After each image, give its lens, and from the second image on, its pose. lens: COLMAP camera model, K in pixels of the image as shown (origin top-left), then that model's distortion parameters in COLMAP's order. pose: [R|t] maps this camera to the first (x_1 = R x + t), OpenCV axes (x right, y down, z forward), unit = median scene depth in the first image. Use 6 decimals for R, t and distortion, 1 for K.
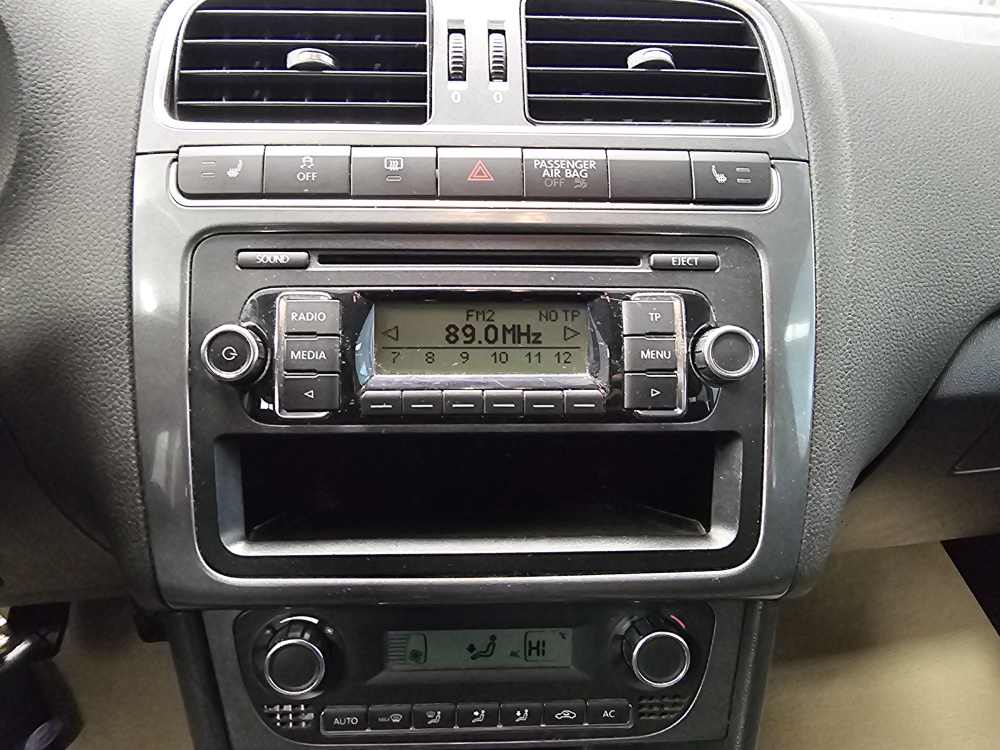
lens RADIAL K [[681.2, 0, 473.1], [0, 681.2, 373.1], [0, 0, 1]] dist [0.002703, 0.000735]
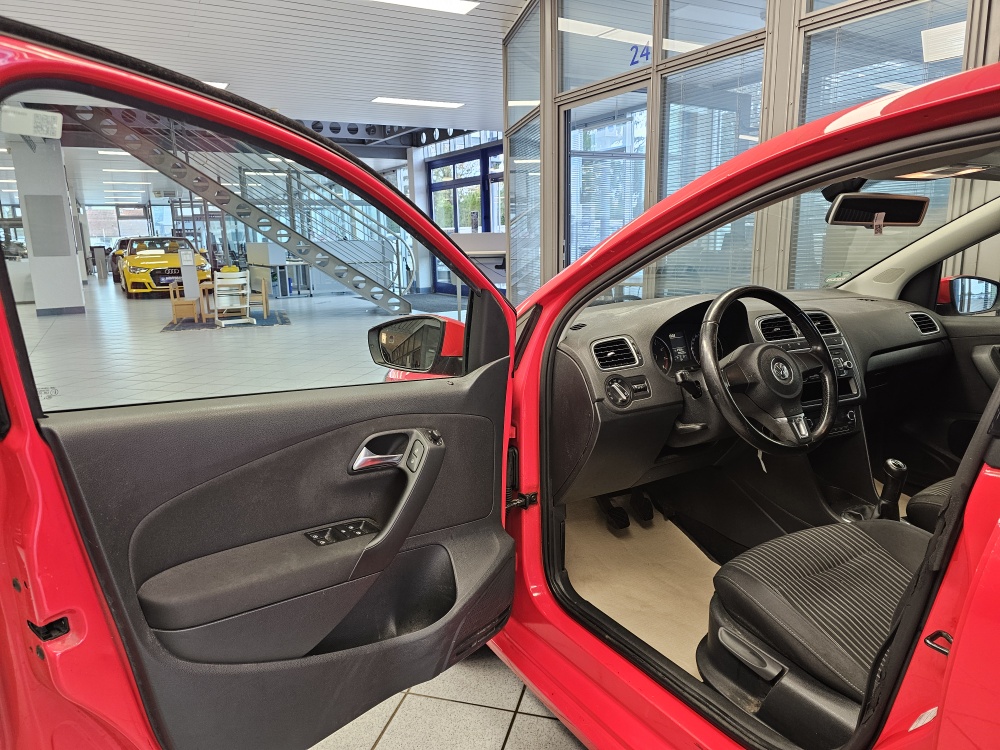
lens RADIAL K [[677.1, 0, 498.6], [0, 677.1, 363.6], [0, 0, 1]] dist [0.075926, -0.085704]
pose [[0.919917, -0.113767, 0.375246, -5.212117], [0.205336, 0.955046, -0.213833, 0.685298], [-0.334050, 0.273760, 0.901924, -3.878250]]
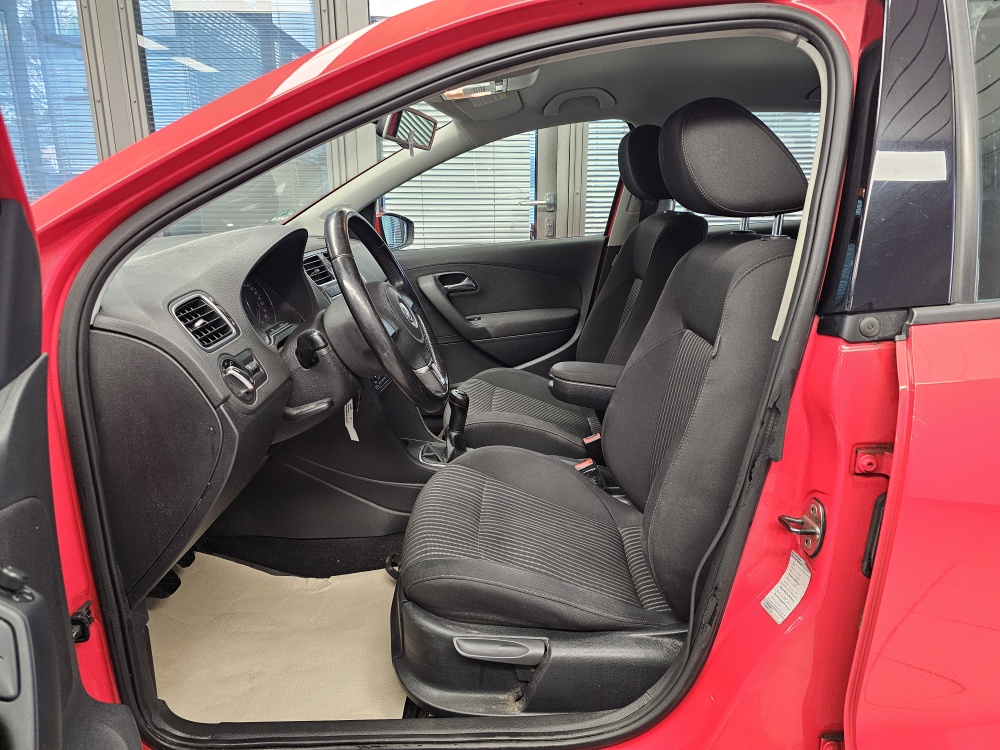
lens RADIAL K [[677.1, 0, 498.6], [0, 677.1, 363.6], [0, 0, 1]] dist [0.075926, -0.085704]
pose [[0.138699, -0.267301, 0.953579, -5.351064], [0.434763, 0.881572, 0.183880, -0.203084], [-0.889800, 0.389076, 0.238486, -1.205147]]
